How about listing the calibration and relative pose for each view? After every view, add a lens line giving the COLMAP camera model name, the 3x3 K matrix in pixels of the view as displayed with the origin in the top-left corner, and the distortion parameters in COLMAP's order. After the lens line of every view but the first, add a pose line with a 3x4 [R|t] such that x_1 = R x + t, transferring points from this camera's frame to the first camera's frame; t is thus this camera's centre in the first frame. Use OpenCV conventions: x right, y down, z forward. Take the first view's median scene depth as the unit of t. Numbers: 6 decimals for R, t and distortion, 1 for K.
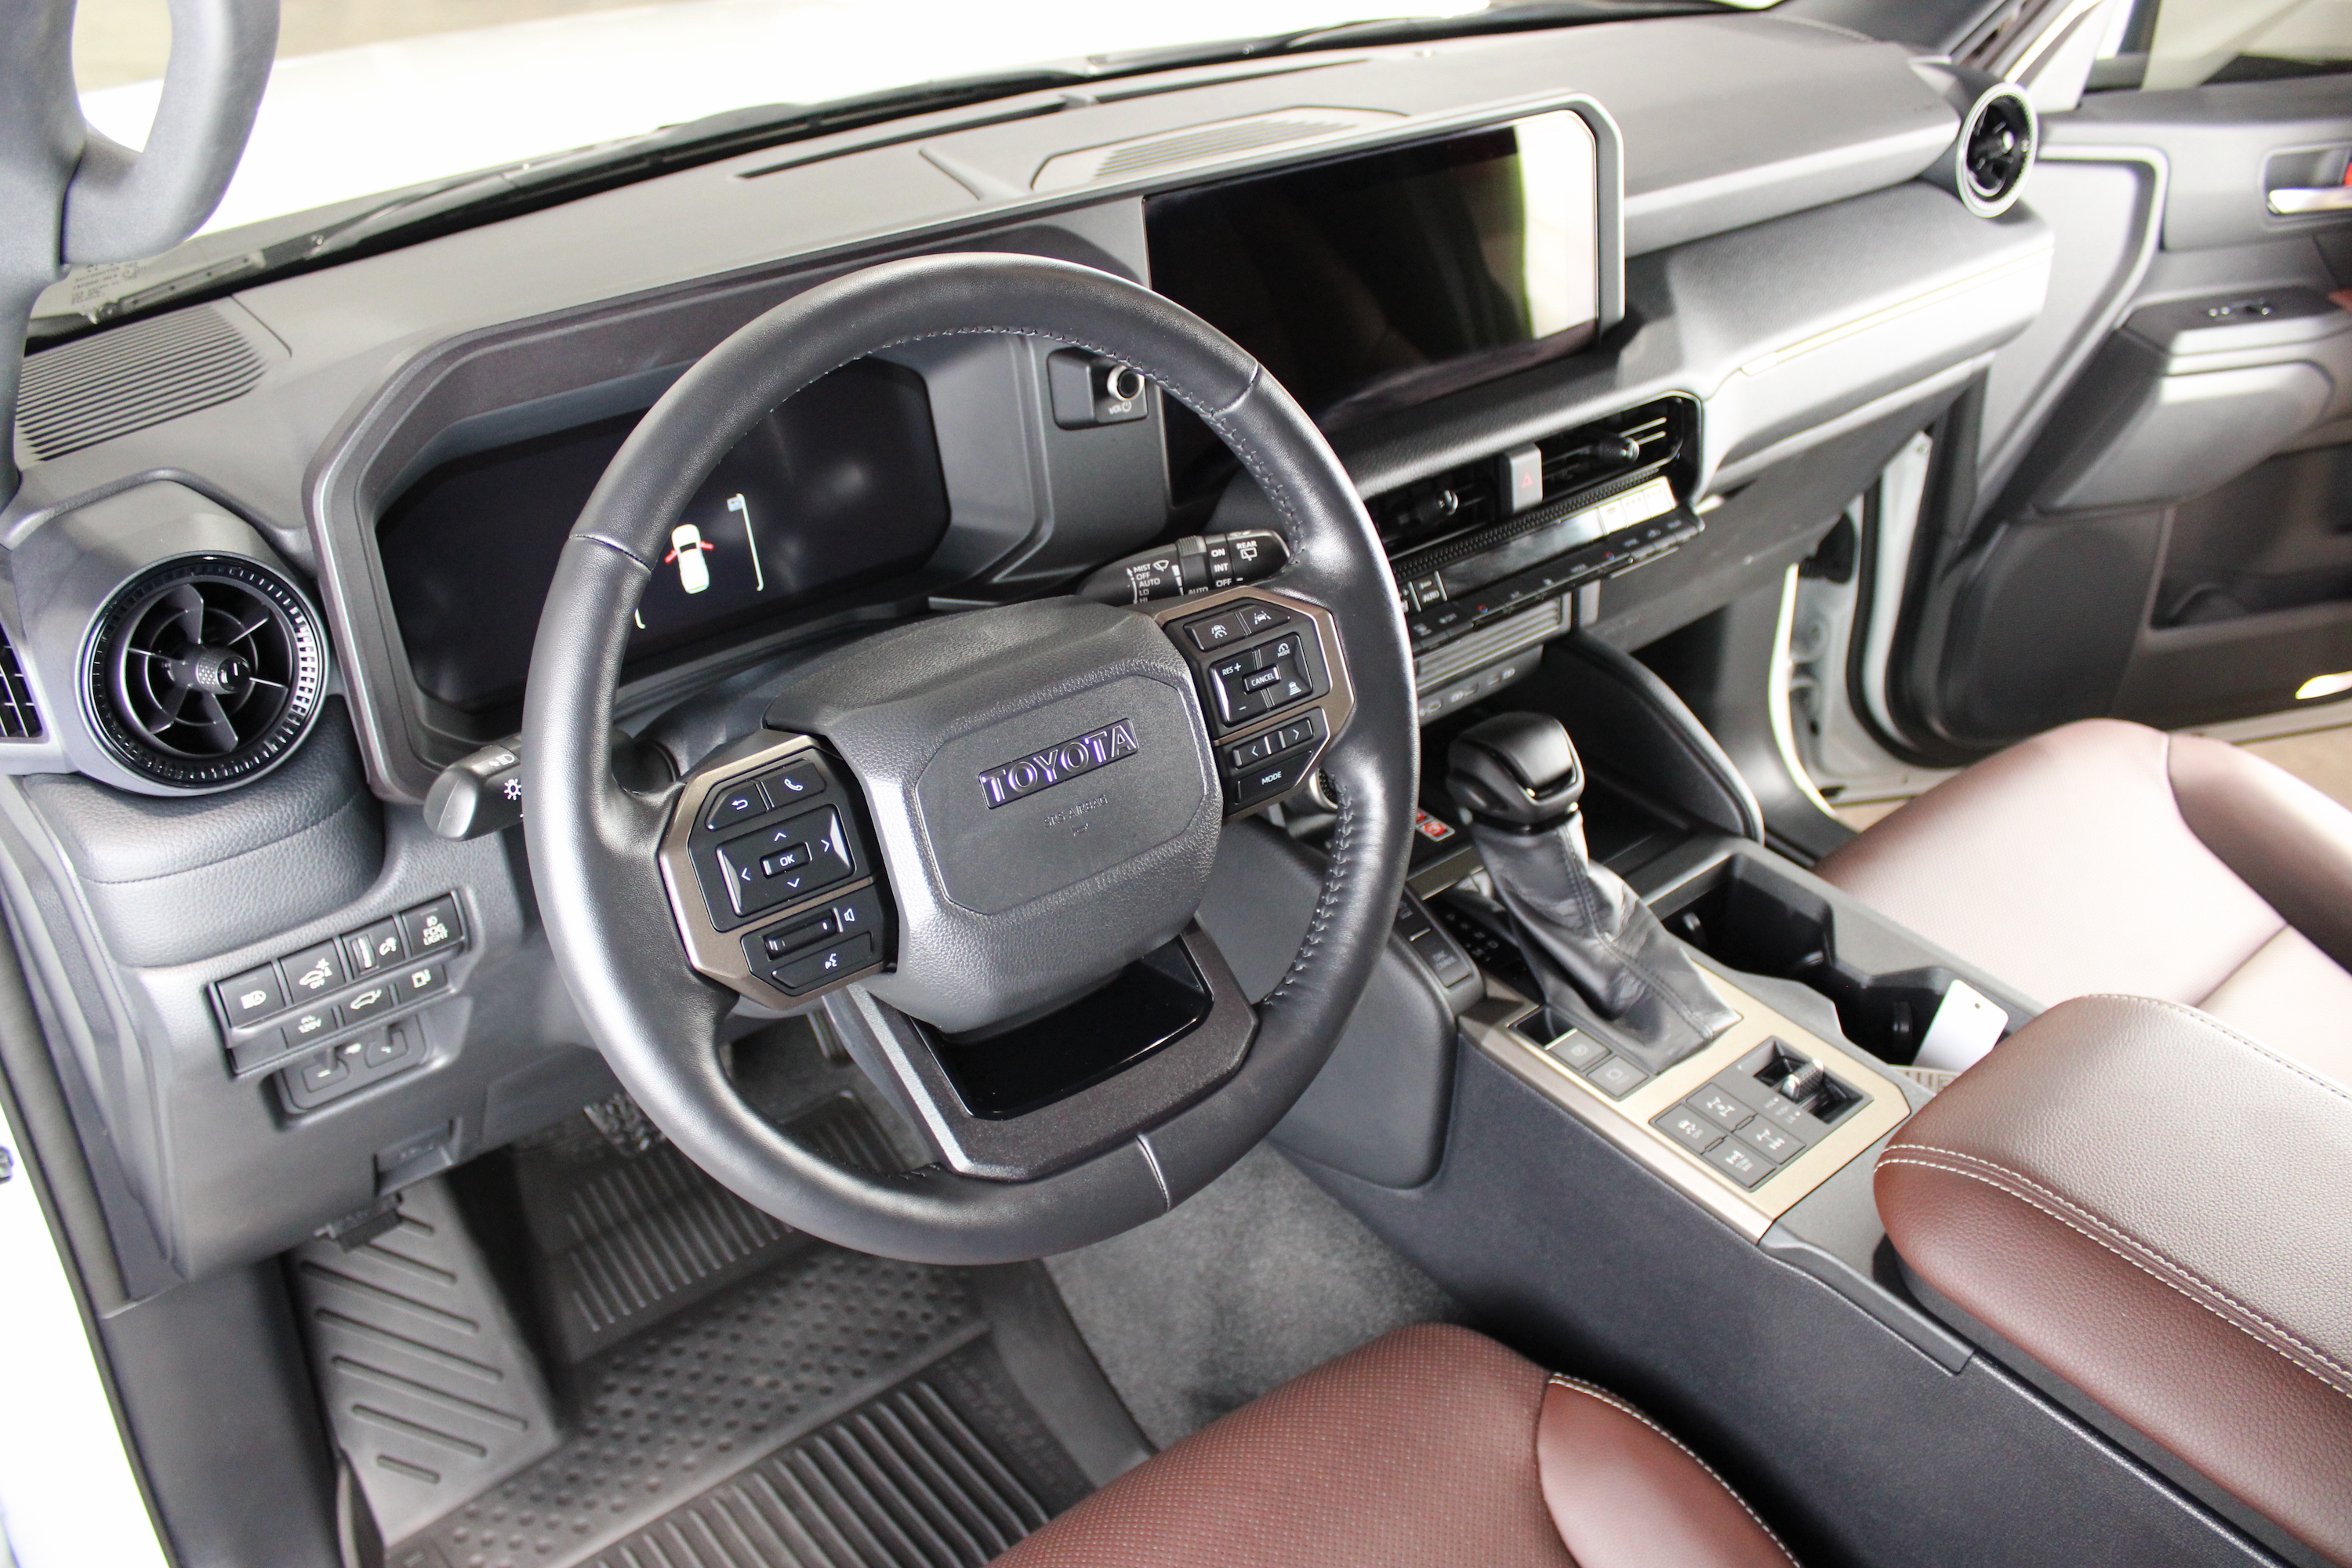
lens RADIAL K [[1916.5, 0, 1164.5], [0, 1916.5, 780.2], [0, 0, 1]] dist [-0.138622, 0.070006]
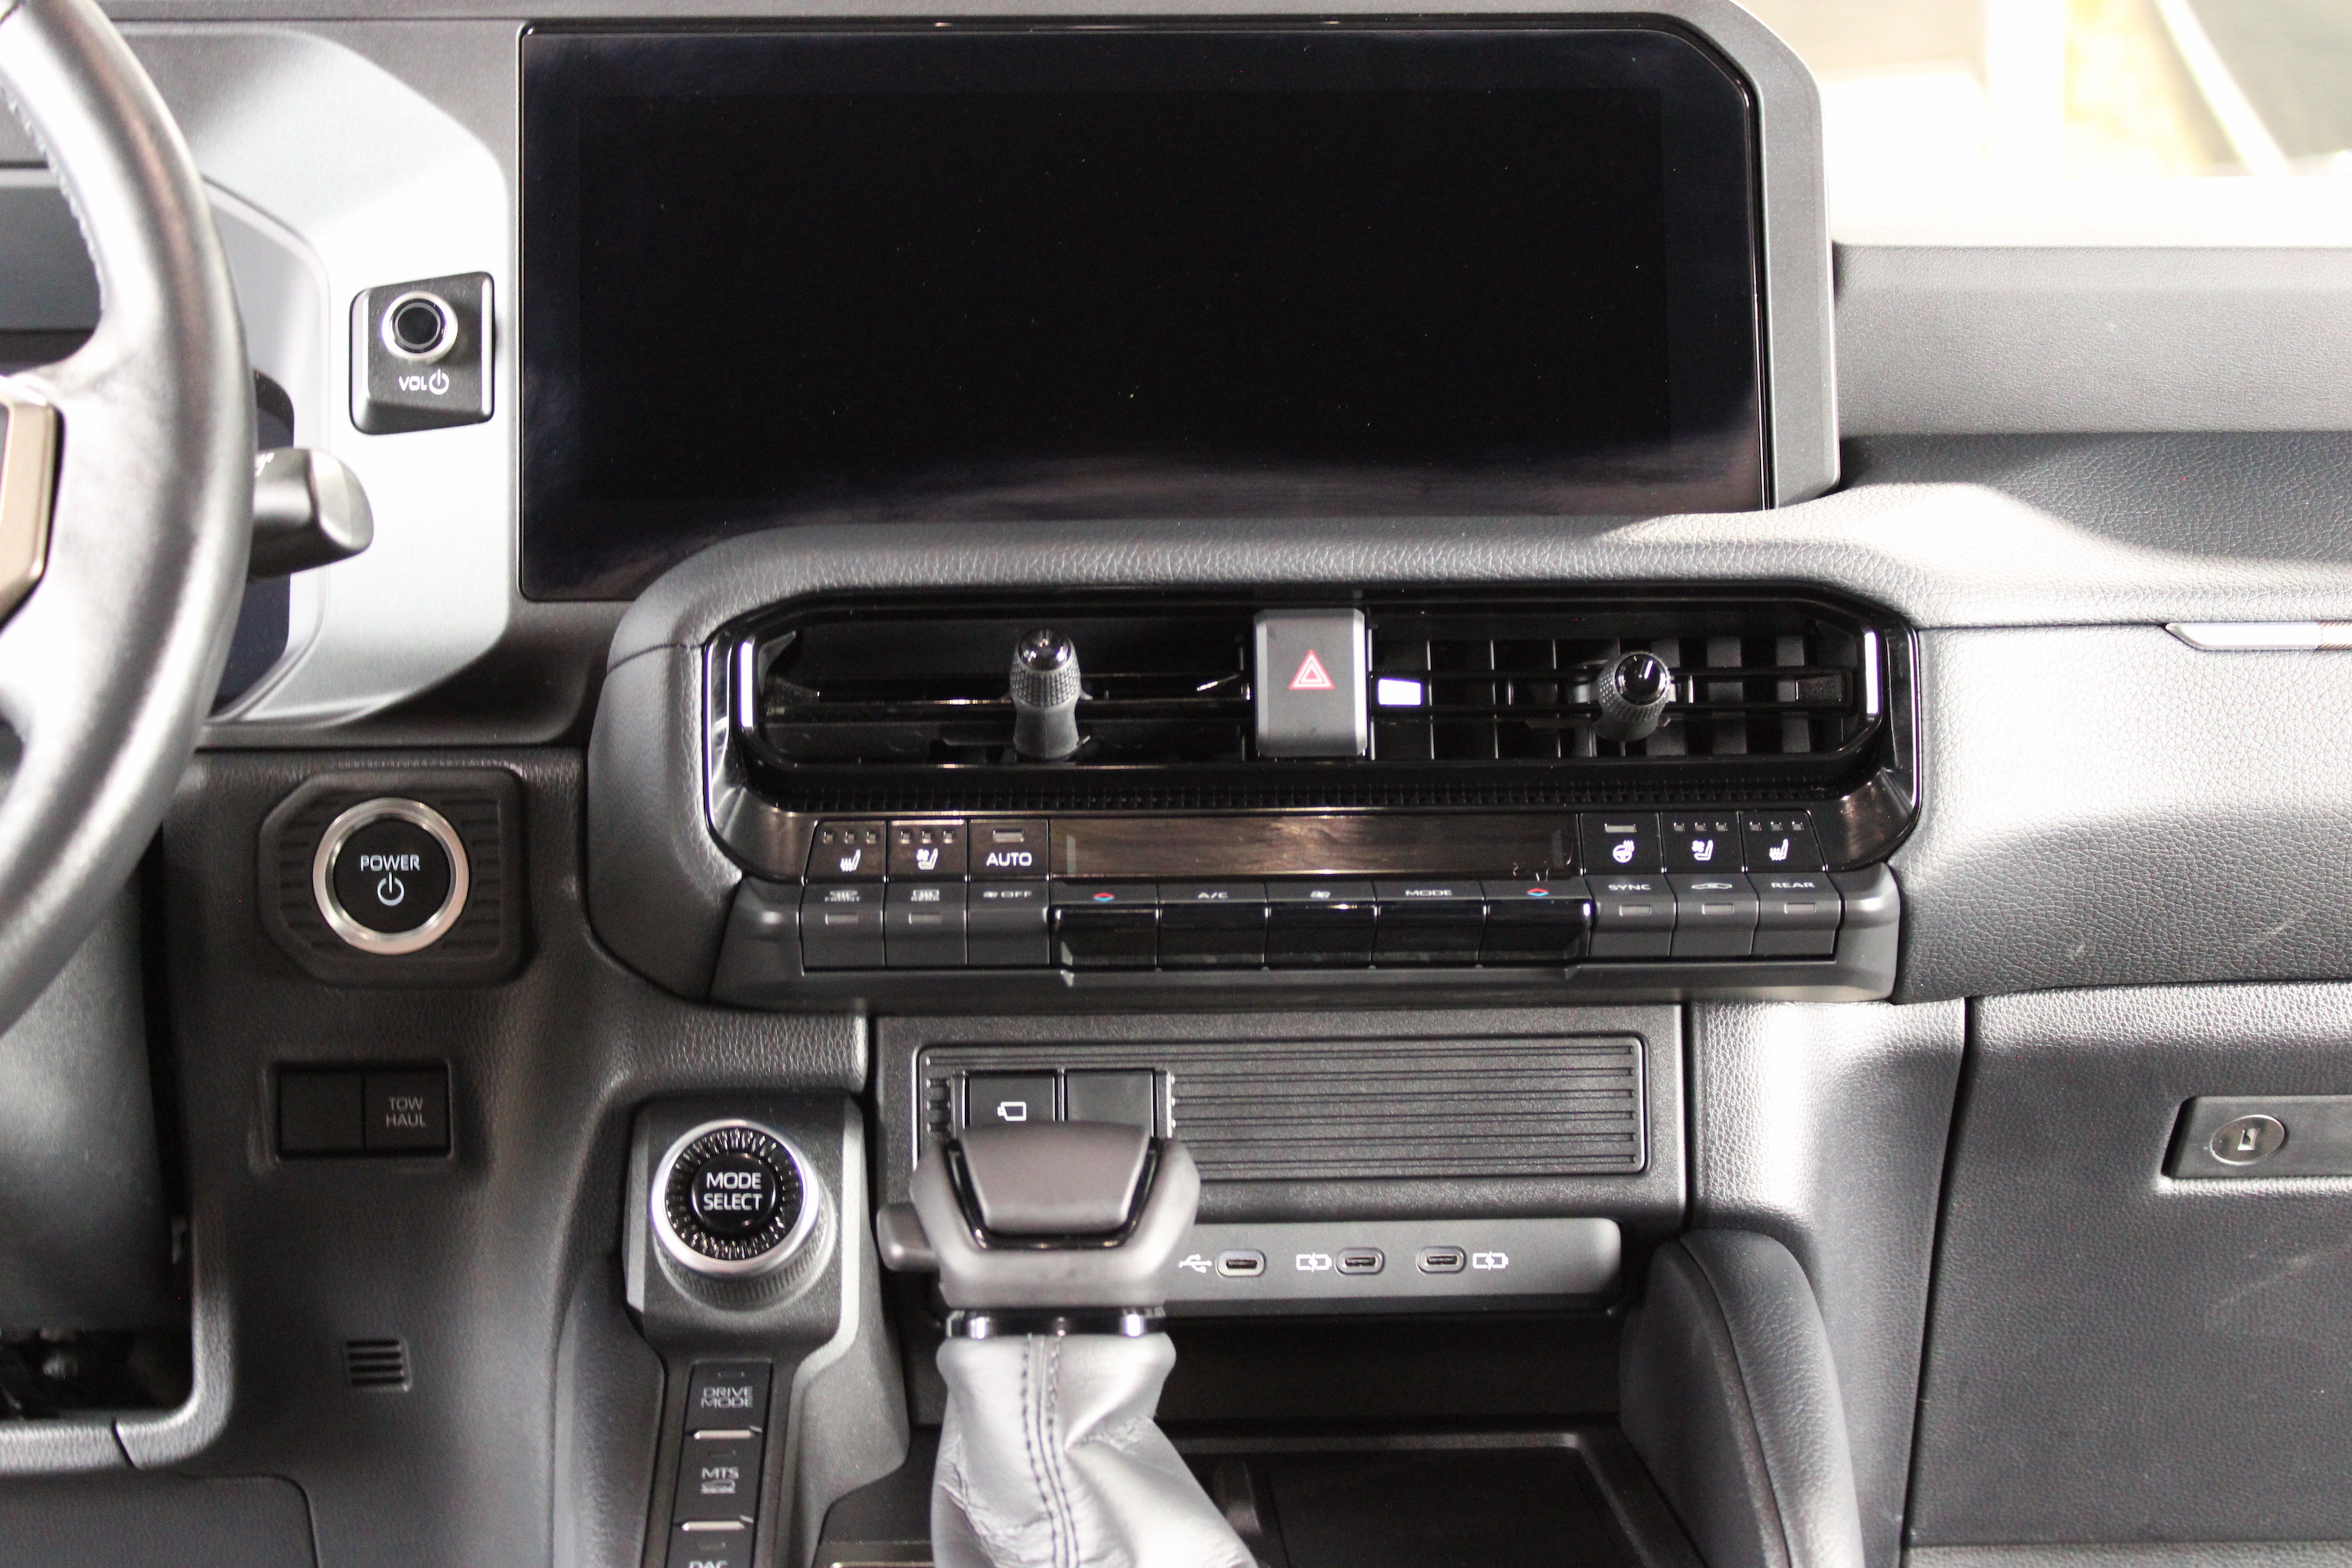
lens RADIAL K [[3949.0, 0, 1159.3], [0, 3949.0, 808.6], [0, 0, 1]] dist [-0.022415, 0.000000]
pose [[0.796728, 0.025501, -0.603799, 0.760378], [-0.315639, 0.869569, -0.379767, 0.250049], [0.515360, 0.493153, 0.700859, 0.347022]]
